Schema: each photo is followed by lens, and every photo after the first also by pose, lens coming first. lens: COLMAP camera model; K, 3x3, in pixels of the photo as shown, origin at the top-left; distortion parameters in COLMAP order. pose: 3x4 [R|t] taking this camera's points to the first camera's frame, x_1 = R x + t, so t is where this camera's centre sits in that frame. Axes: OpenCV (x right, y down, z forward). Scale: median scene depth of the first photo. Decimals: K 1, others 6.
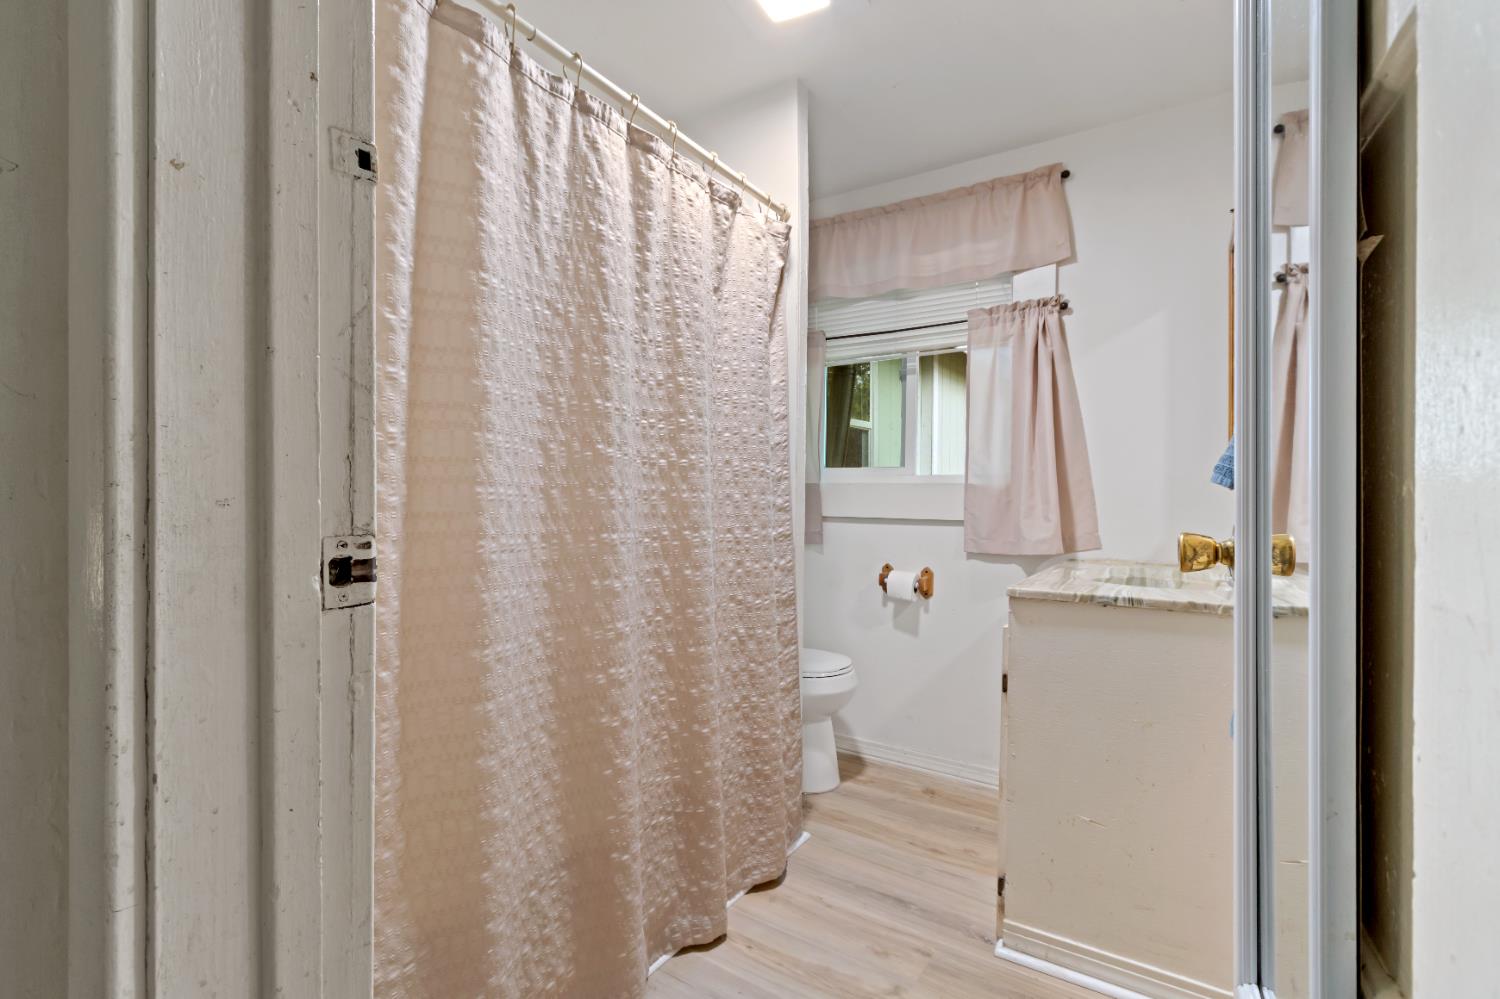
lens RADIAL K [[700.4, 0, 734.2], [0, 700.4, 500.8], [0, 0, 1]] dist [0.008892, 0.000793]
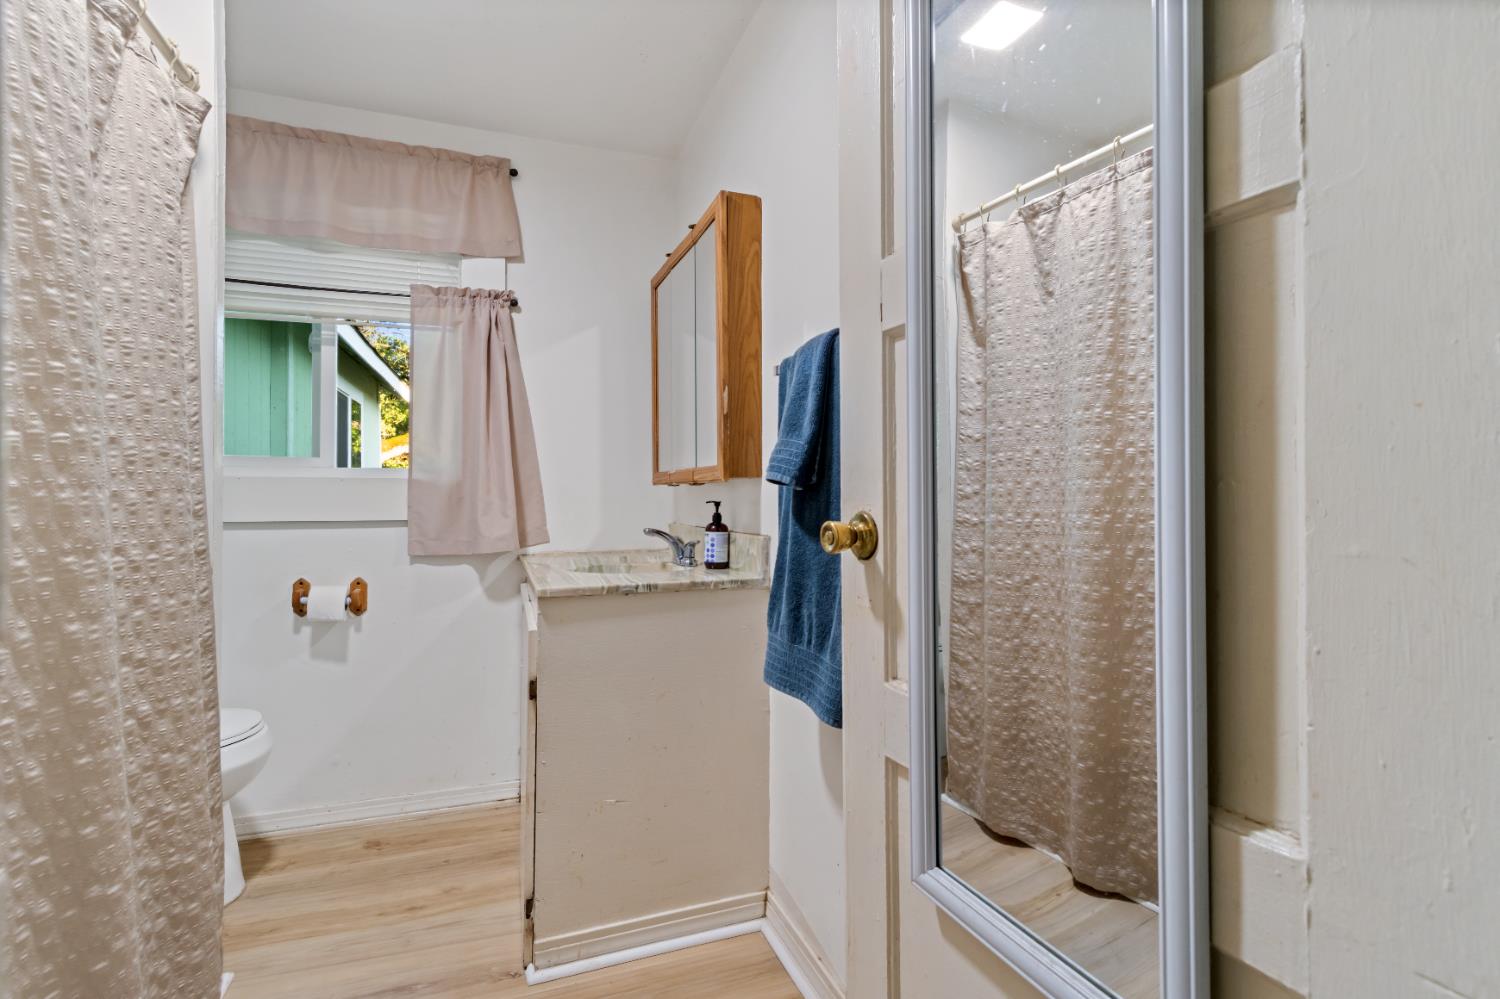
lens RADIAL K [[700.4, 0, 740.5], [0, 700.4, 487.3], [0, 0, 1]] dist [0.008892, 0.000793]
pose [[0.592312, -0.001053, 0.805708, -0.178246], [0.011453, 0.999909, -0.007112, -0.003091], [-0.805627, 0.013441, 0.592271, 0.177649]]
